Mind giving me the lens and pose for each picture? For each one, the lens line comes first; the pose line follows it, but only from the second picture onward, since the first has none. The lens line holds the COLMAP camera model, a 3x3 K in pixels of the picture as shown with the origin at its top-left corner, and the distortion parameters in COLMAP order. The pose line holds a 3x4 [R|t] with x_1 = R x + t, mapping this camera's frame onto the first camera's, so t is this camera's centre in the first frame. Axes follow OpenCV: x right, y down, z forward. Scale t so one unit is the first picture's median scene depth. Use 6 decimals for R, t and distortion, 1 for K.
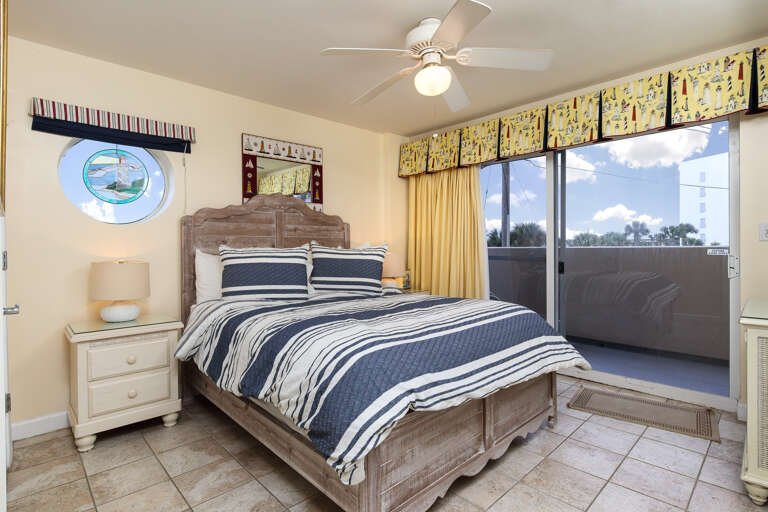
lens RADIAL K [[388.4, 0, 385.8], [0, 388.4, 257.3], [0, 0, 1]] dist [-0.006938, -0.004284]
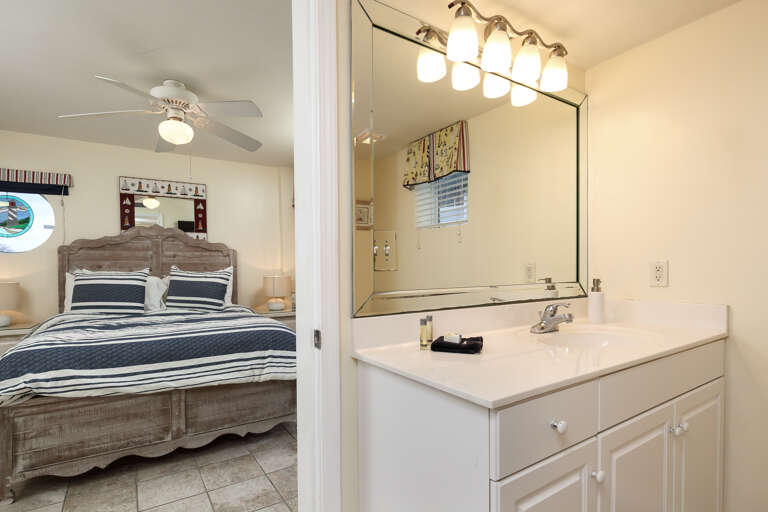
lens RADIAL K [[388.4, 0, 386.5], [0, 388.4, 282.9], [0, 0, 1]] dist [-0.006938, -0.004284]
pose [[0.985621, 0.008147, -0.168772, 0.630174], [-0.006860, 0.999943, 0.008211, -0.003766], [0.168829, -0.006935, 0.985621, -0.044583]]
